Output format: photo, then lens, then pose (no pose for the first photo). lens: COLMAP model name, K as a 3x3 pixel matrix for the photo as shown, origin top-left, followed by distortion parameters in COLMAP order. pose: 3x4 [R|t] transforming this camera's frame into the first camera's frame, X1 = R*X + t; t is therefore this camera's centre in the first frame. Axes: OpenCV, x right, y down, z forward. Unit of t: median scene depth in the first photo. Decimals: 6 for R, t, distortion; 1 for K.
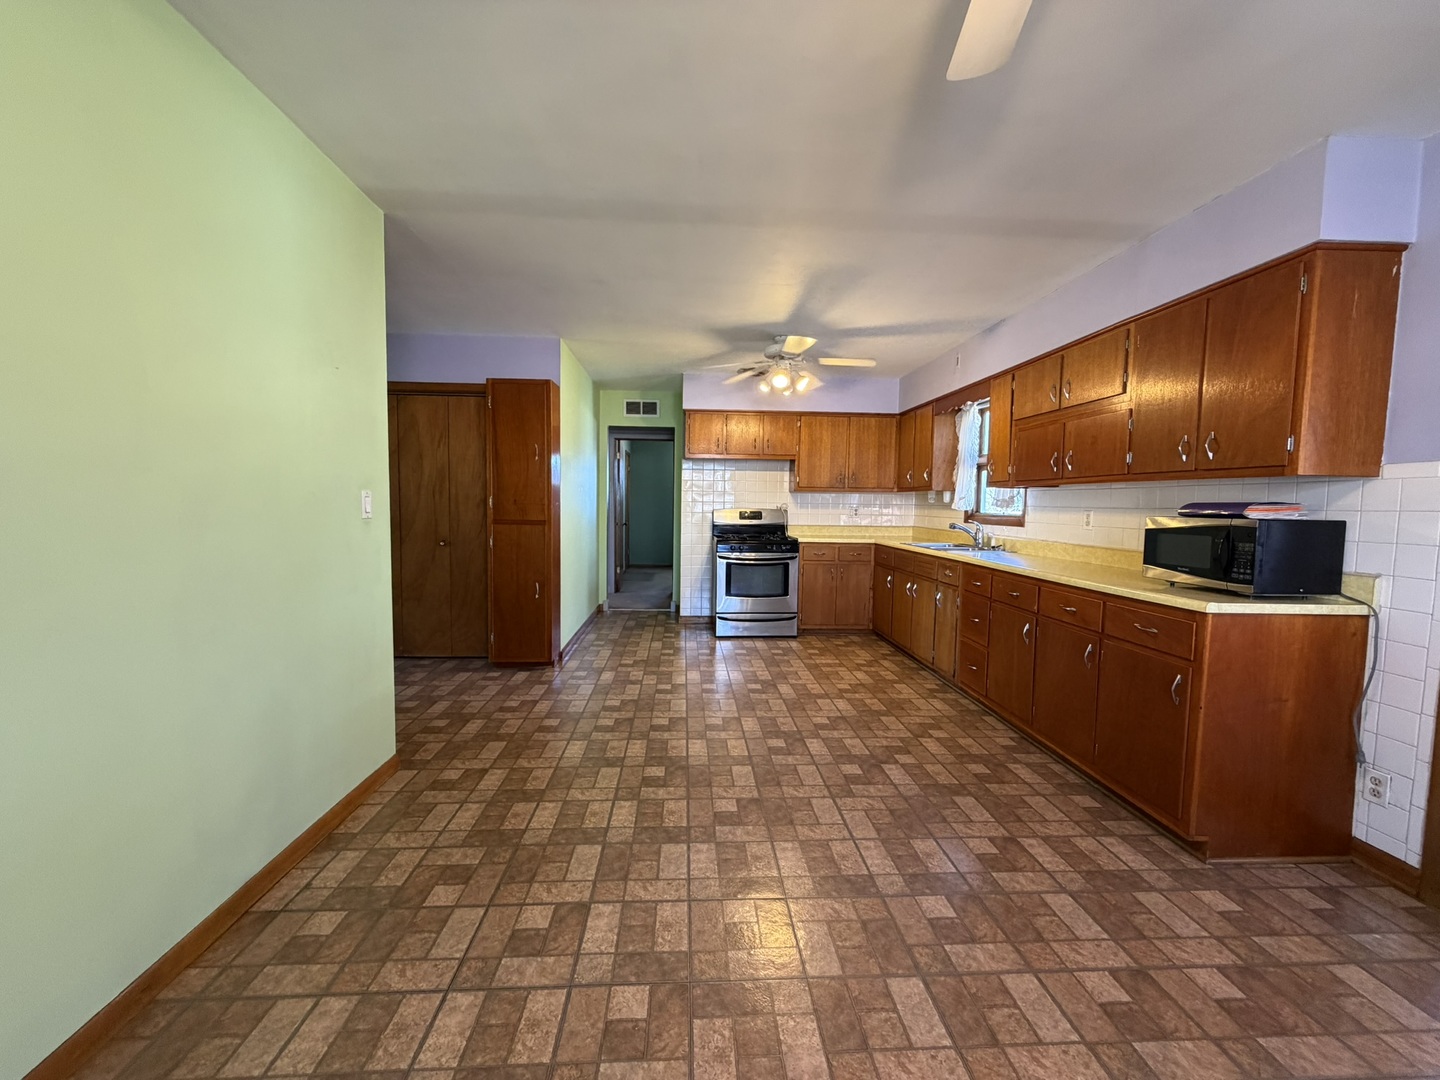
lens RADIAL K [[576.8, 0, 718.0], [0, 576.8, 541.9], [0, 0, 1]] dist [-0.000250, -0.000091]
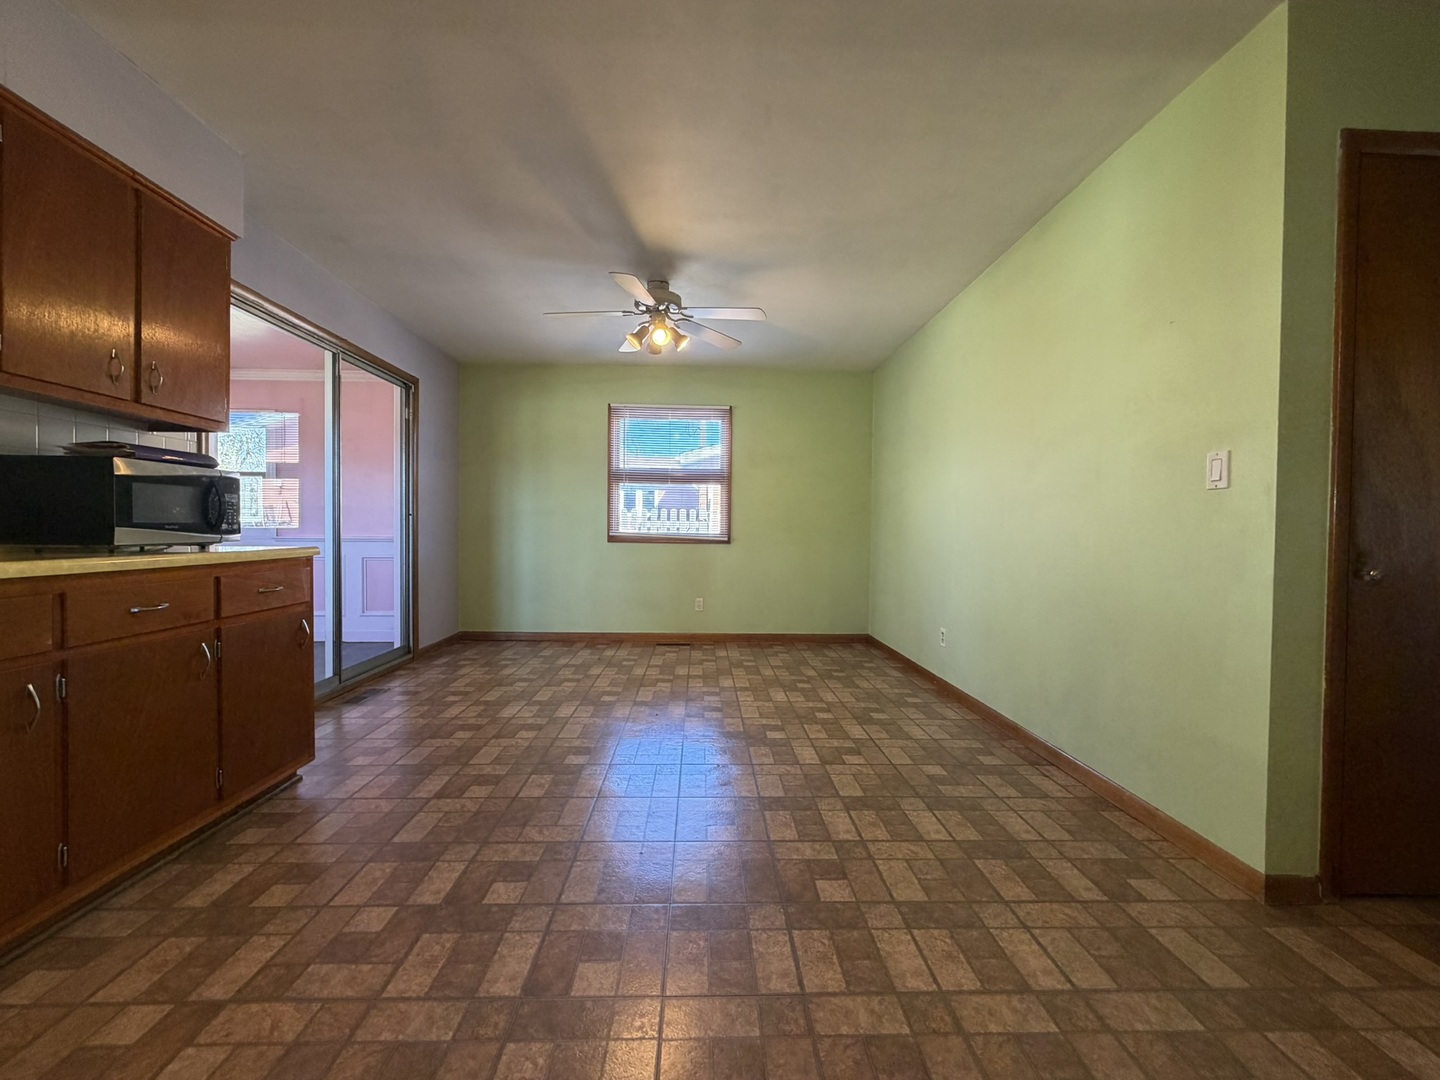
lens RADIAL K [[576.8, 0, 719.1], [0, 576.8, 537.8], [0, 0, 1]] dist [-0.000250, -0.000091]
pose [[-0.999389, -0.025920, 0.023433, 0.009424], [-0.023928, 0.996375, 0.081630, -0.024446], [-0.025464, 0.081019, -0.996387, 1.959380]]
